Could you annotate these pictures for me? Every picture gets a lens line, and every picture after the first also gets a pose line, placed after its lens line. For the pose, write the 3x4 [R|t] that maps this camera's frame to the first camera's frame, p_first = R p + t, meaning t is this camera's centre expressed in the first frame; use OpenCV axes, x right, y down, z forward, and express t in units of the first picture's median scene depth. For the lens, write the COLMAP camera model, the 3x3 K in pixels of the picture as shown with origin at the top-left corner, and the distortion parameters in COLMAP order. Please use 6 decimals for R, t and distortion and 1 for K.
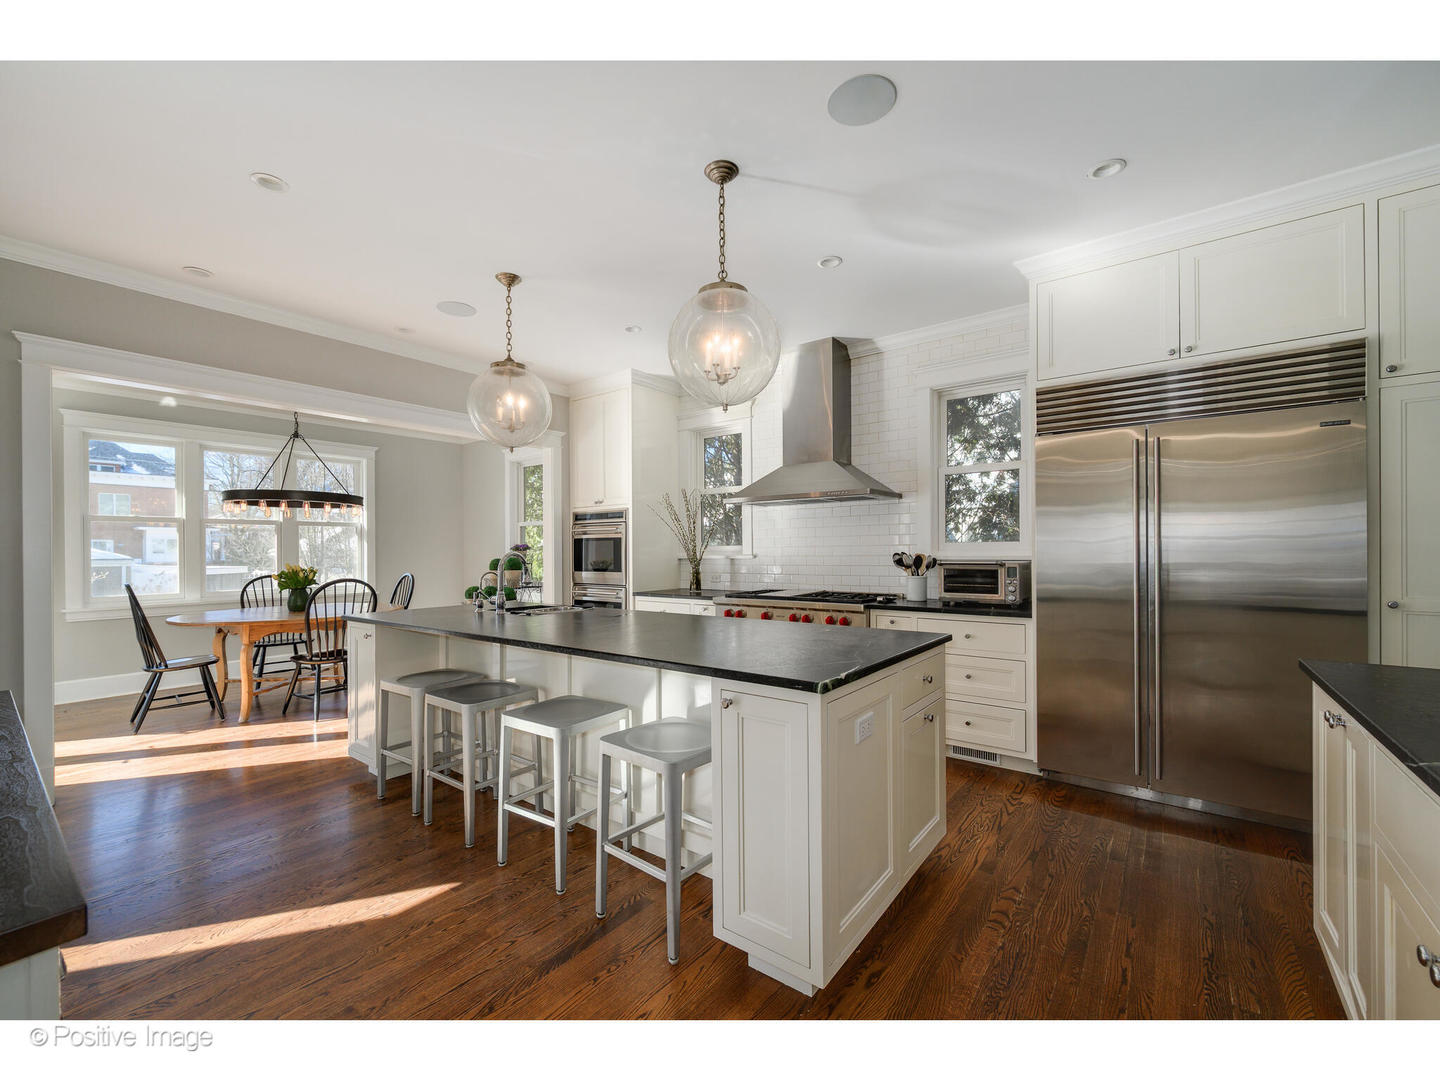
lens RADIAL K [[575.2, 0, 749.3], [0, 575.2, 548.1], [0, 0, 1]] dist [0.001097, 0.000392]
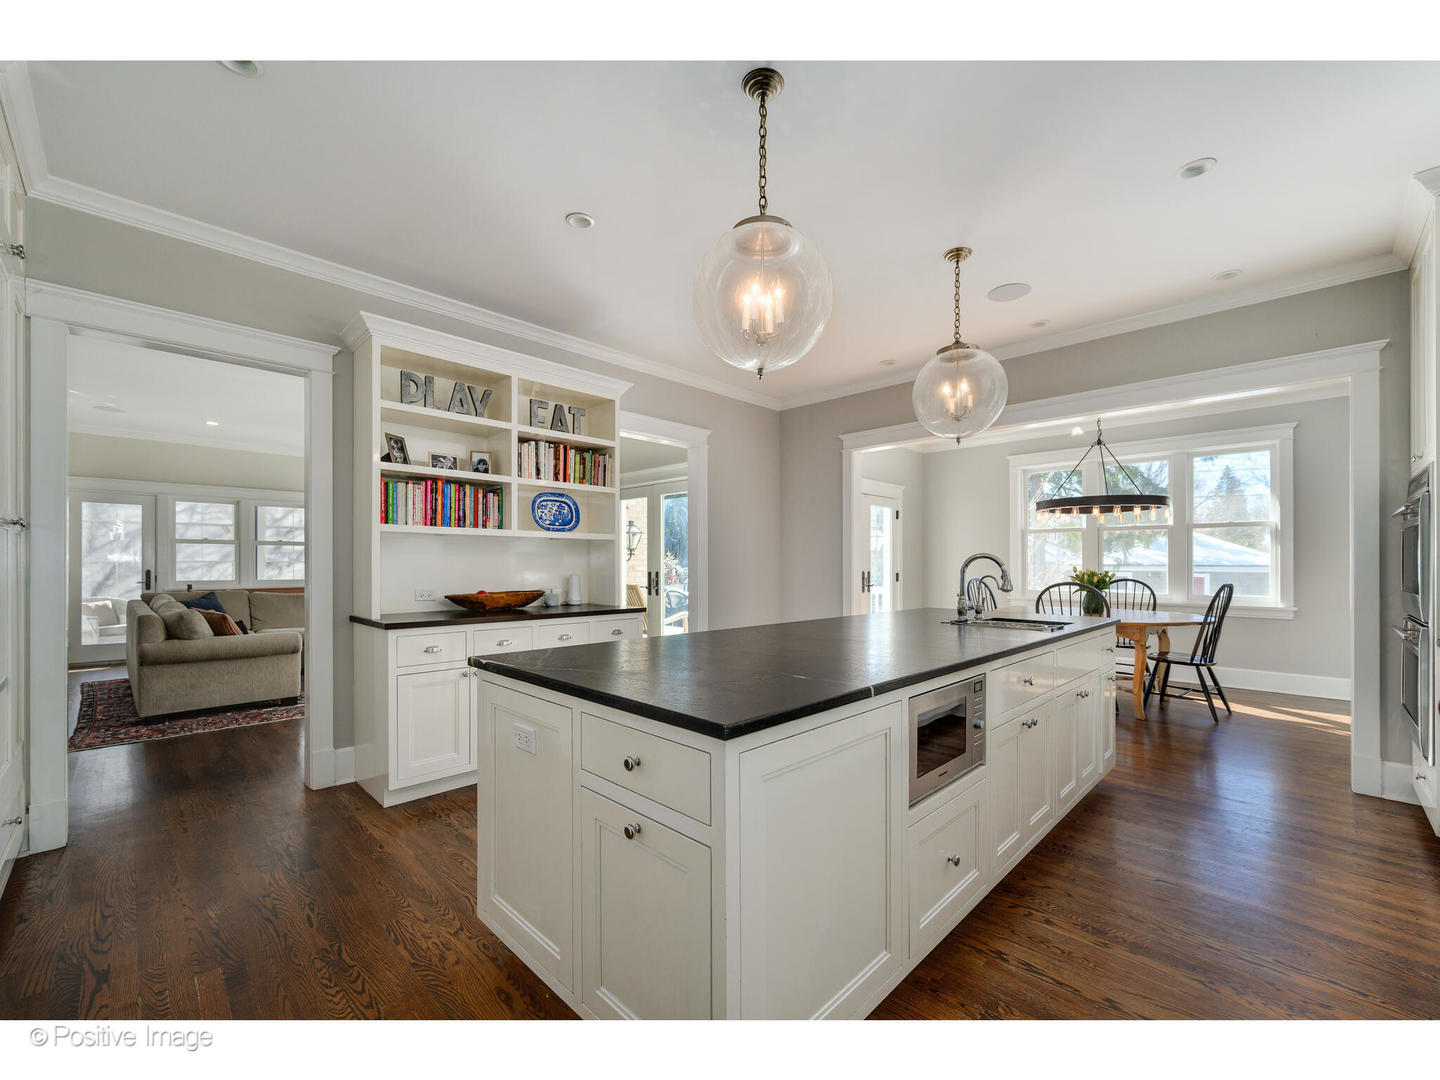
lens RADIAL K [[607.2, 0, 740.3], [0, 607.2, 557.0], [0, 0, 1]] dist [0.000906, 0.000341]
pose [[-0.117643, -0.001168, -0.993055, 0.372445], [0.009000, 0.999957, -0.002242, 0.004186], [0.993015, -0.009202, -0.117627, 0.505943]]
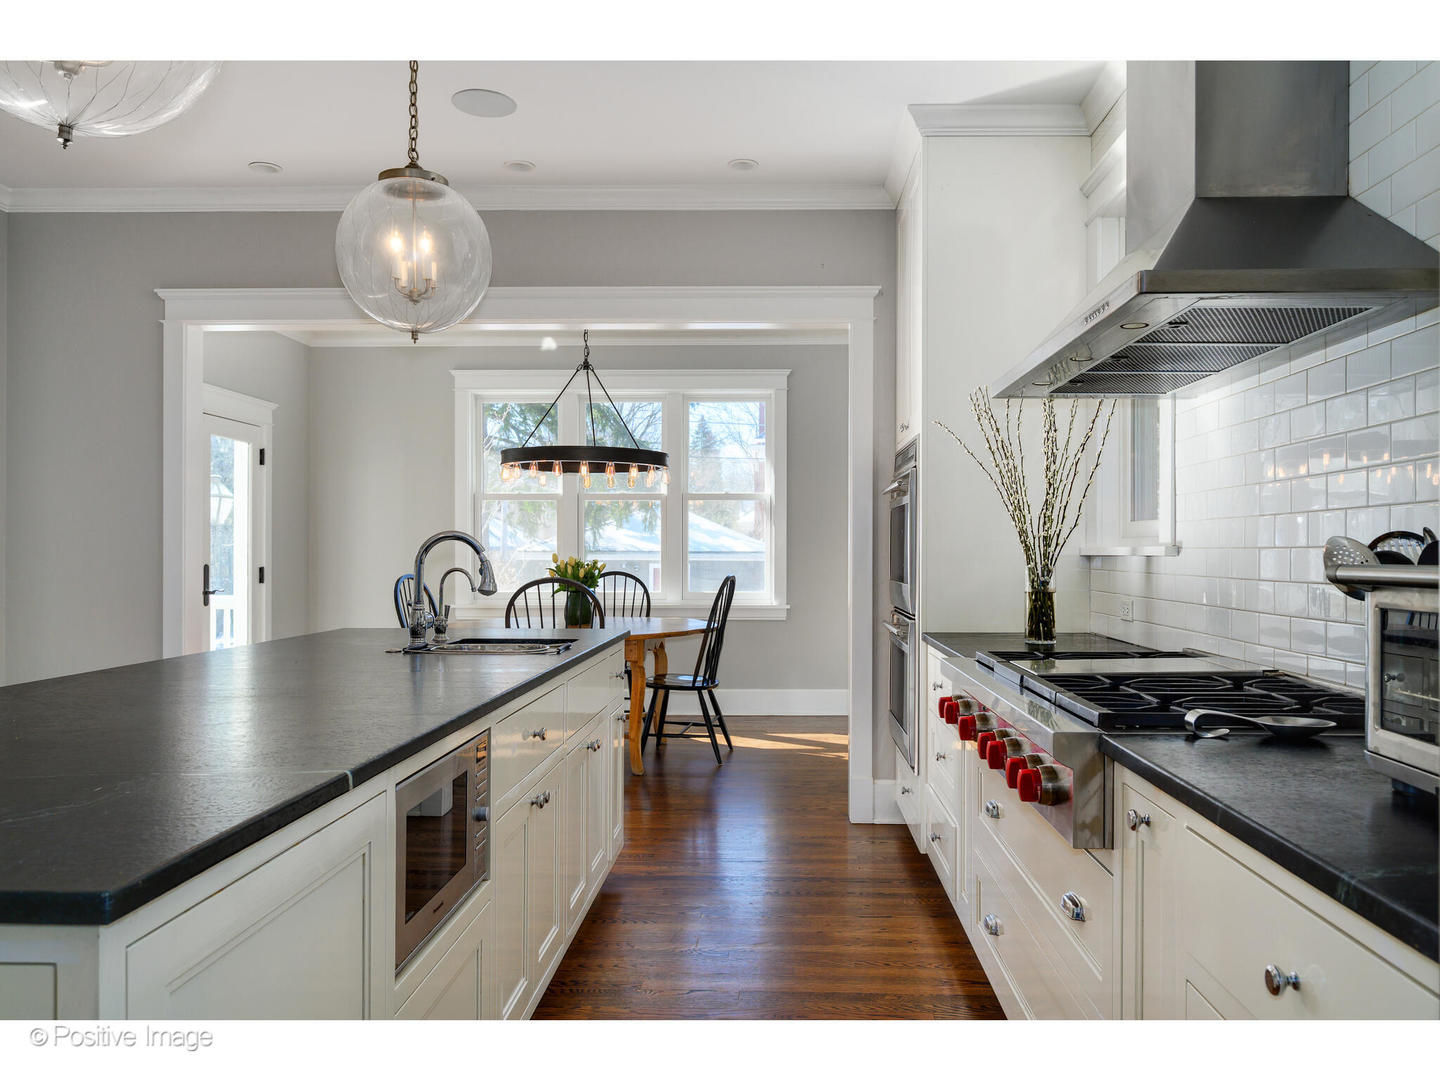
lens RADIAL K [[1057.6, 0, 815.8], [0, 1057.6, 542.5], [0, 0, 1]] dist [-0.009332, 0.000581]
pose [[0.618954, 0.002898, -0.785422, 0.366972], [0.002670, 0.999980, 0.005794, 0.005114], [0.785423, -0.005684, 0.618934, 0.454860]]
